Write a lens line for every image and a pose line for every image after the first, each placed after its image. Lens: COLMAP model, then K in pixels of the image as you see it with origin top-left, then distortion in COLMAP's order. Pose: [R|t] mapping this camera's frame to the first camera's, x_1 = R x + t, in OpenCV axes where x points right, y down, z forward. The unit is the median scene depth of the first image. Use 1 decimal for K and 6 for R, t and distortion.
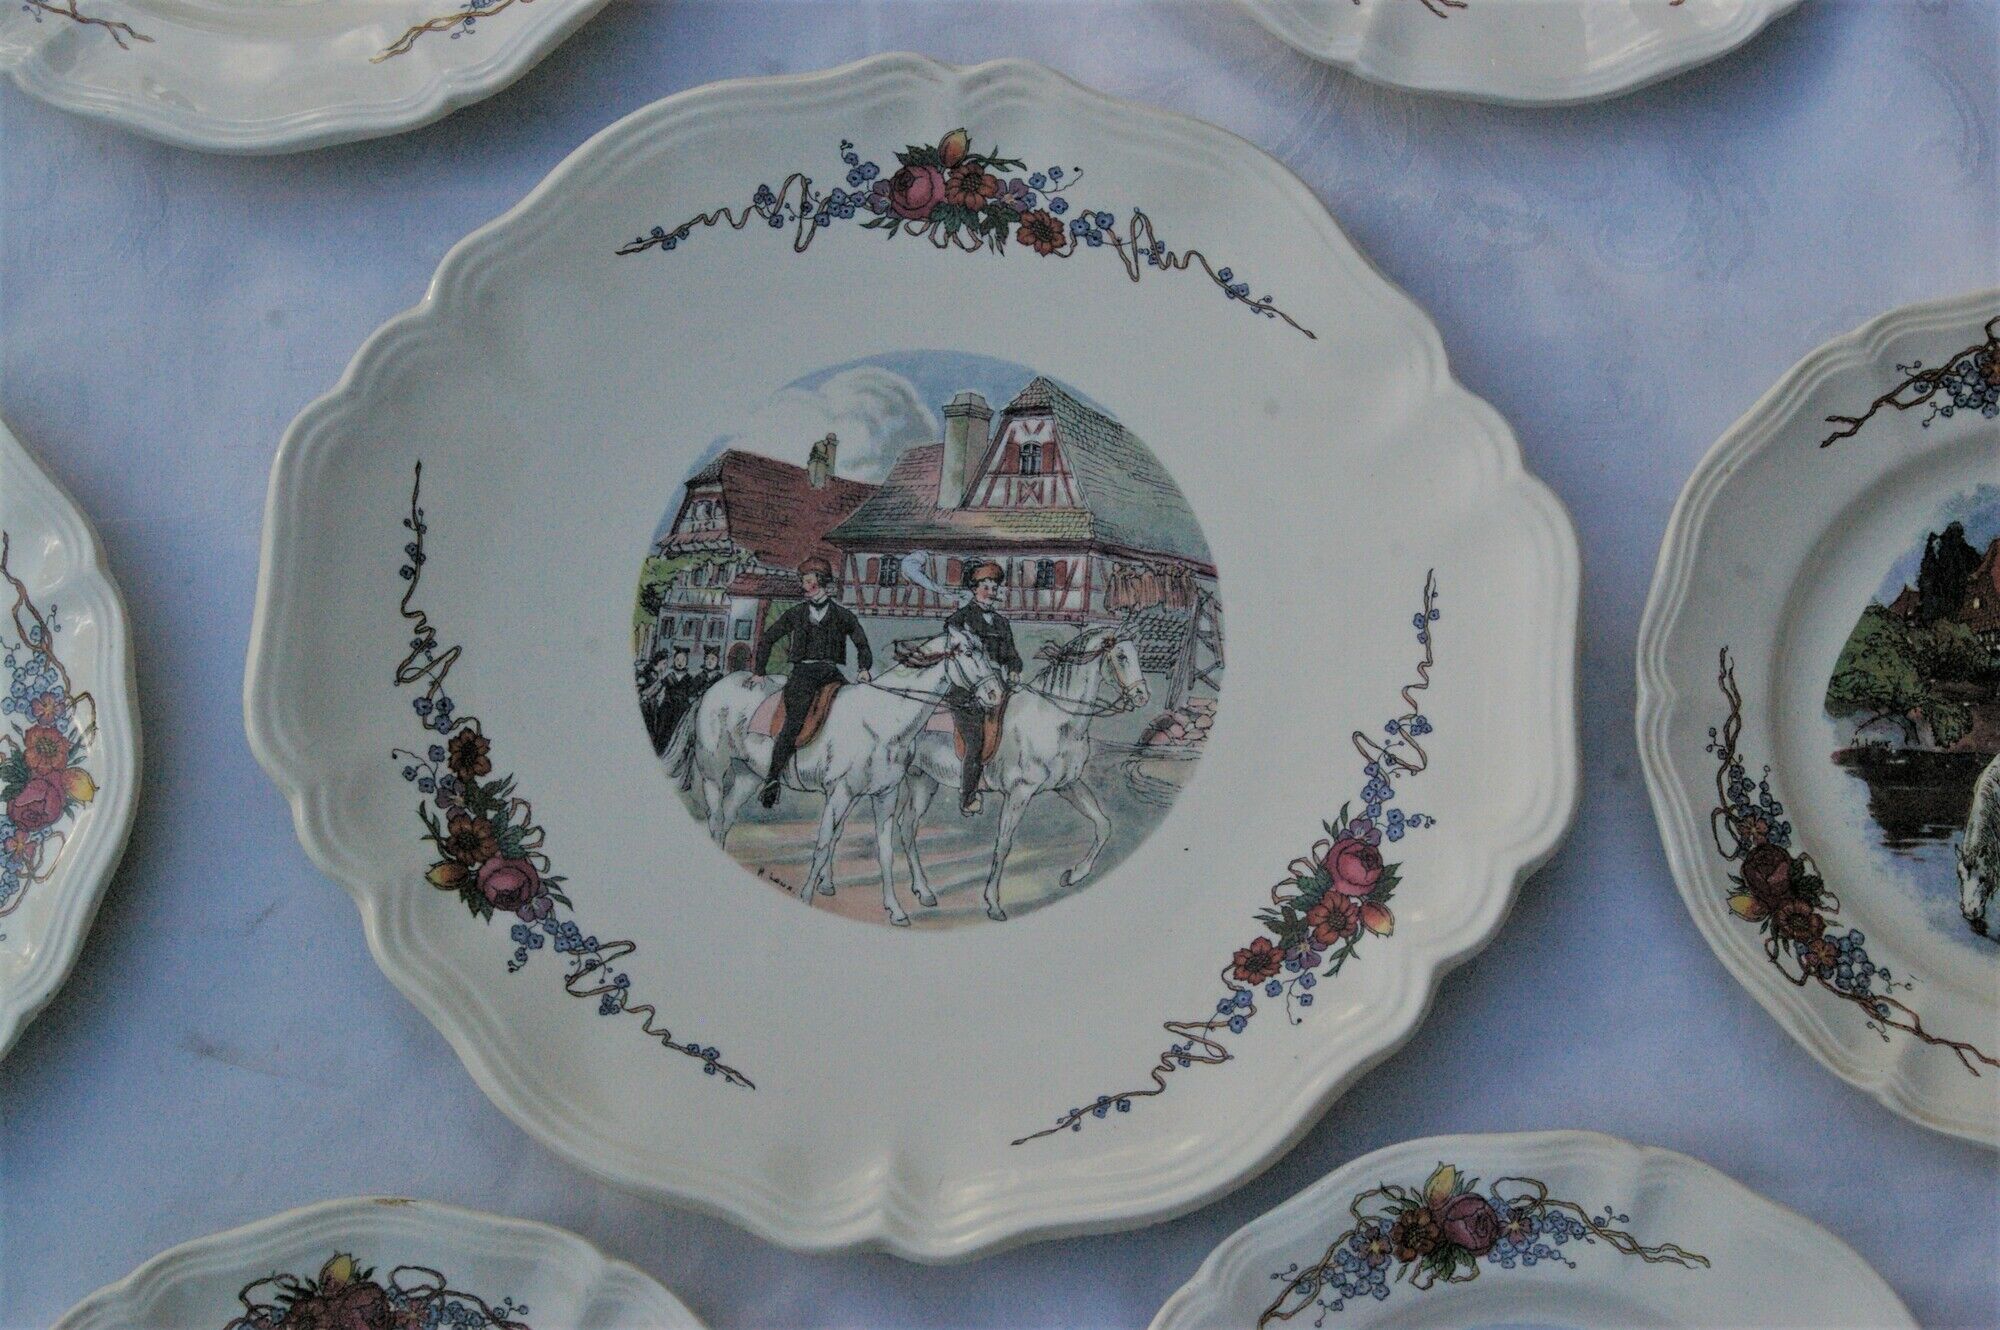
lens RADIAL K [[3571.7, 0, 1000.0], [0, 3571.7, 665.0], [0, 0, 1]] dist [0.077573, 0.059185]
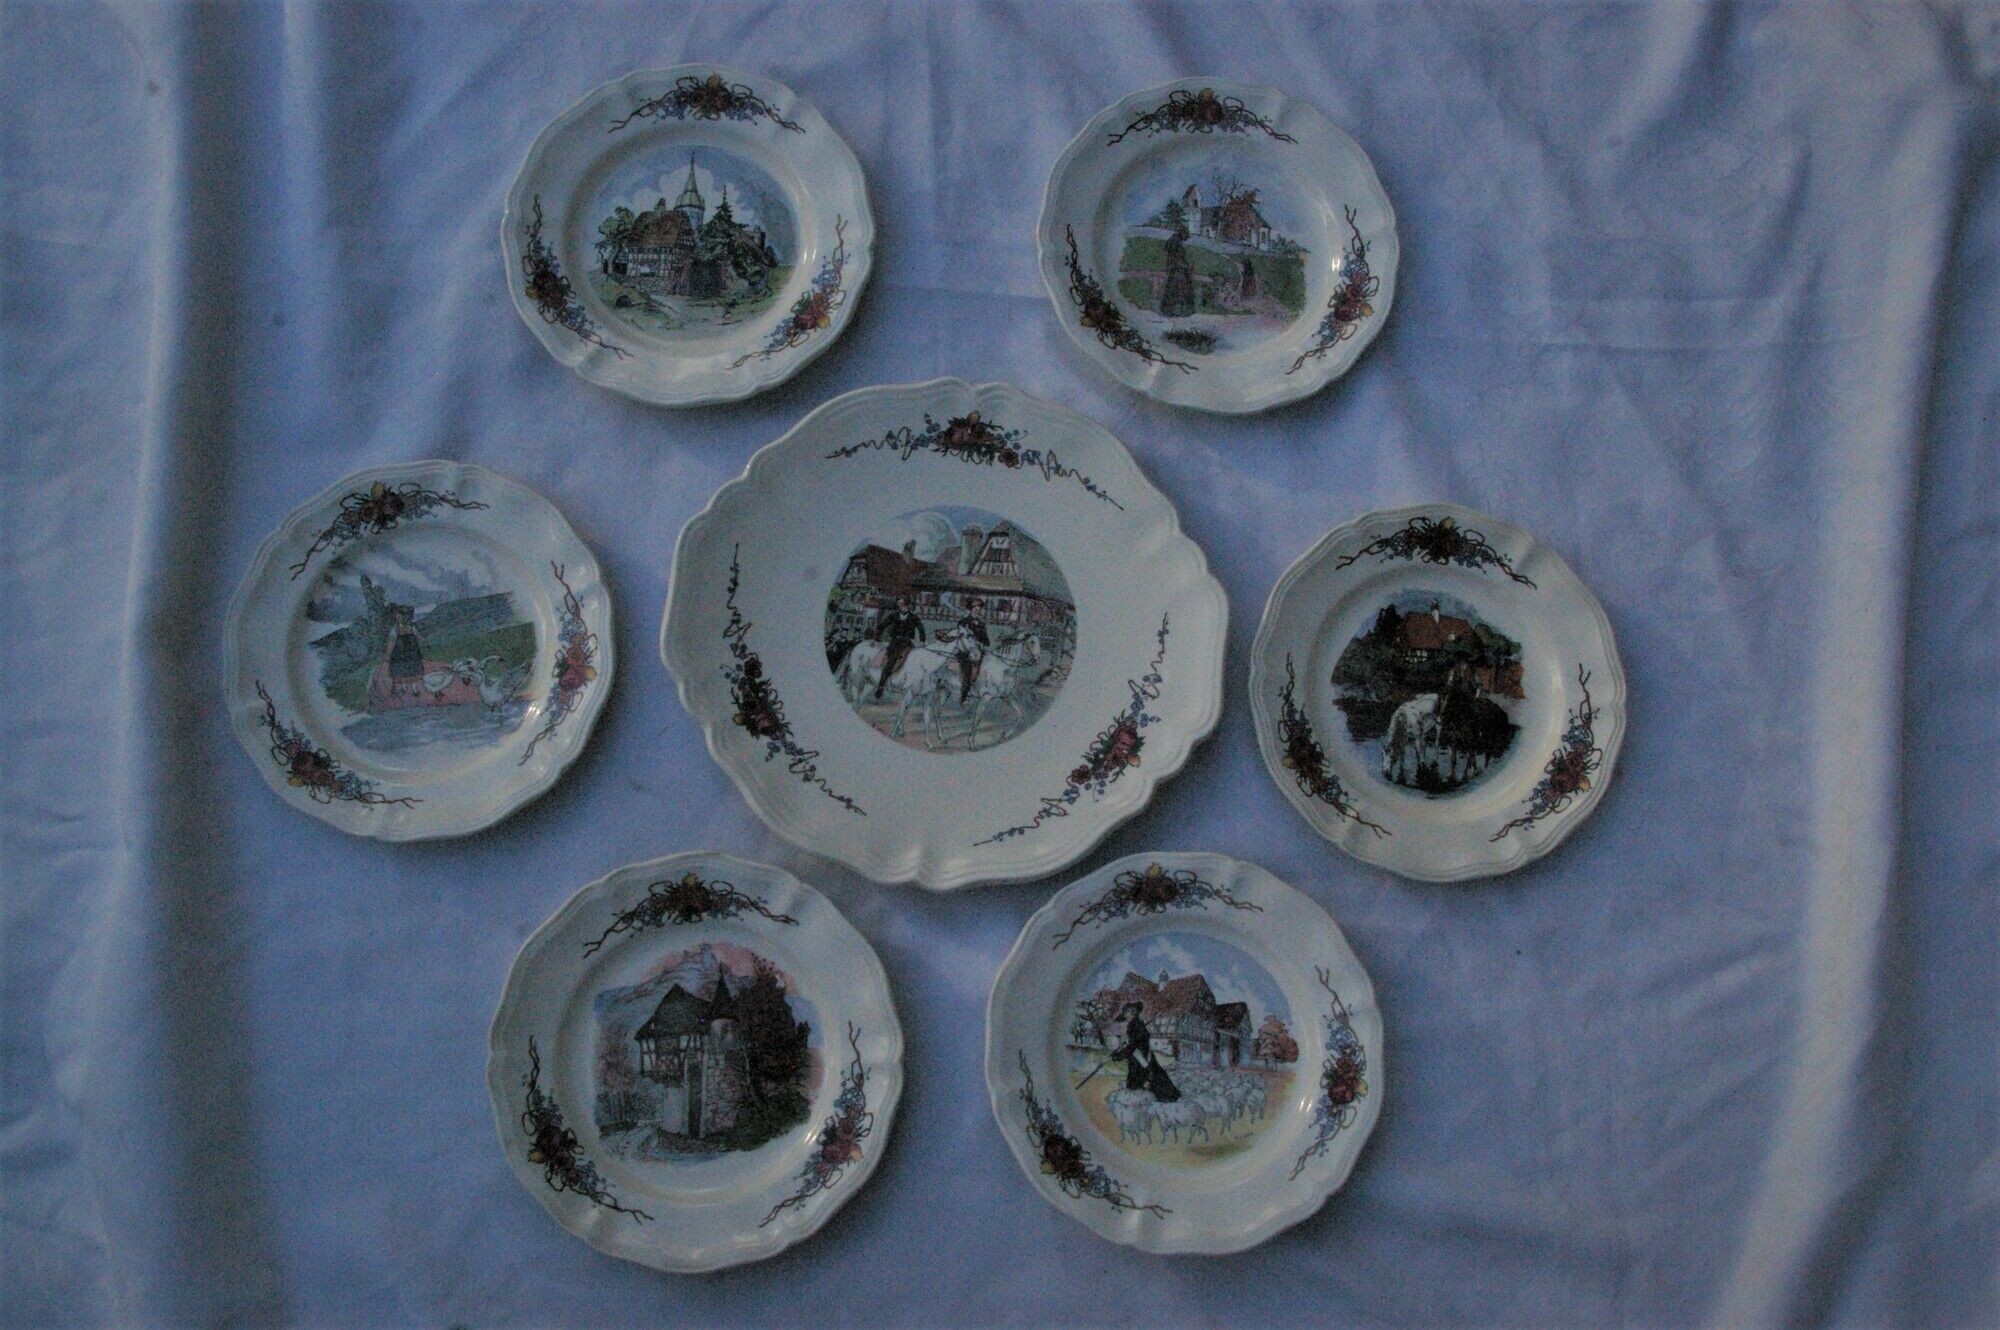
lens RADIAL K [[2096.1, 0, 1000.0], [0, 2096.1, 665.0], [0, 0, 1]] dist [-0.057631, 0.000289]
pose [[0.998494, 0.054827, -0.002007, 0.016550], [-0.054781, 0.998329, 0.018413, -0.011653], [0.003013, -0.018275, 0.999828, -0.373243]]
